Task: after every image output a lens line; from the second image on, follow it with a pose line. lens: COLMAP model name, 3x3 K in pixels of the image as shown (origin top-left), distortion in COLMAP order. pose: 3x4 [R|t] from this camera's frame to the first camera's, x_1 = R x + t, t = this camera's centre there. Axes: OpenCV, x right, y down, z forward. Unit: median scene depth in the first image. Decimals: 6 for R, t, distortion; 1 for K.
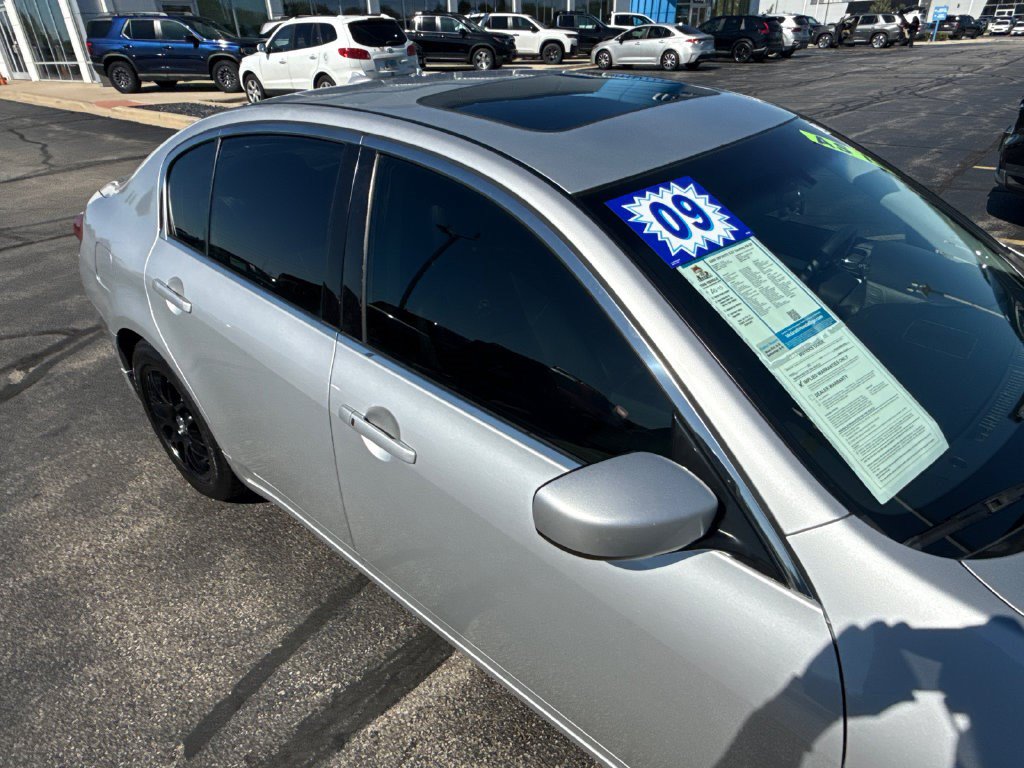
lens RADIAL K [[634.7, 0, 512.0], [0, 634.7, 384.0], [0, 0, 1]] dist [-0.003481, 0.000037]
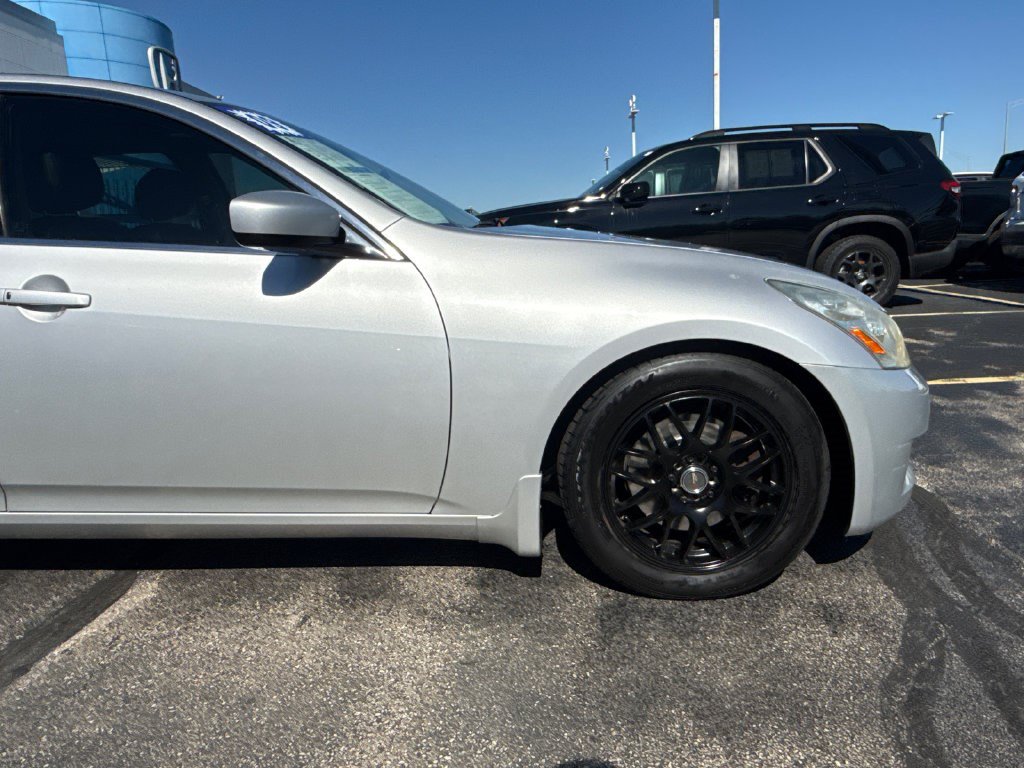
lens RADIAL K [[703.9, 0, 511.1], [0, 703.9, 389.8], [0, 0, 1]] dist [0.006069, -0.000404]
pose [[0.778388, -0.131027, 0.613958, -0.030304], [0.325847, 0.920247, -0.216722, 0.066197], [-0.536597, 0.368750, 0.759004, -0.029034]]
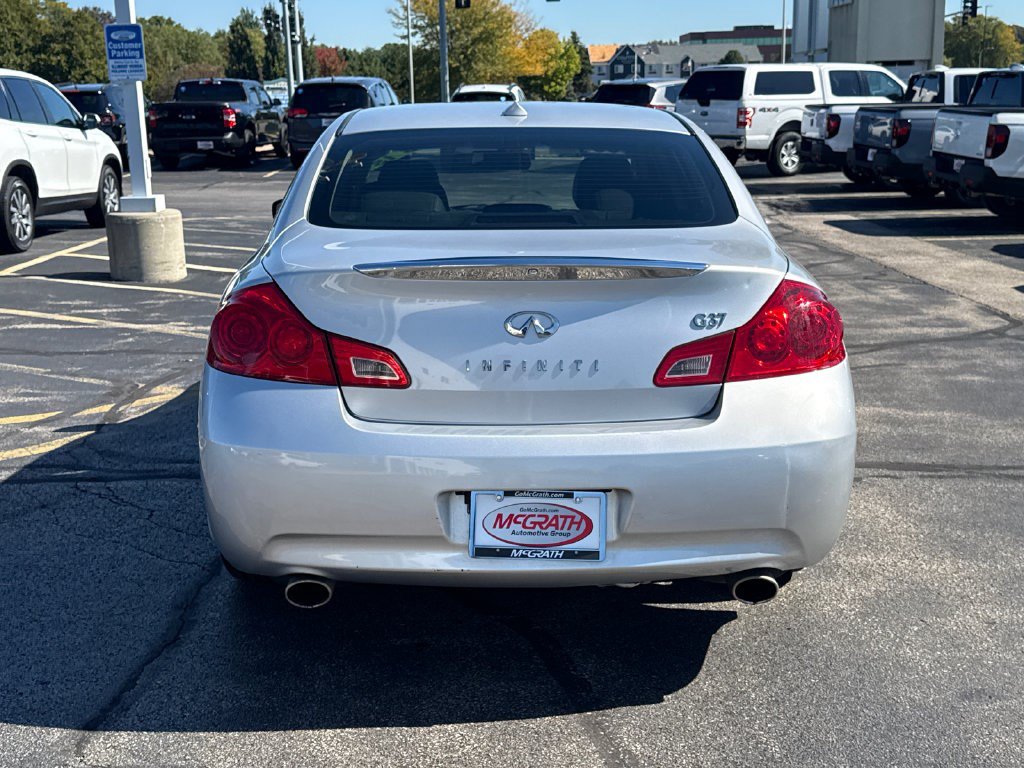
lens RADIAL K [[1285.2, 0, 536.1], [0, 1285.2, 380.4], [0, 0, 1]] dist [0.102113, -0.068075]
pose [[-0.687030, -0.111708, 0.717991, -0.224484], [0.386166, 0.780890, 0.491007, -0.148708], [-0.615521, 0.614600, -0.493357, 0.295379]]
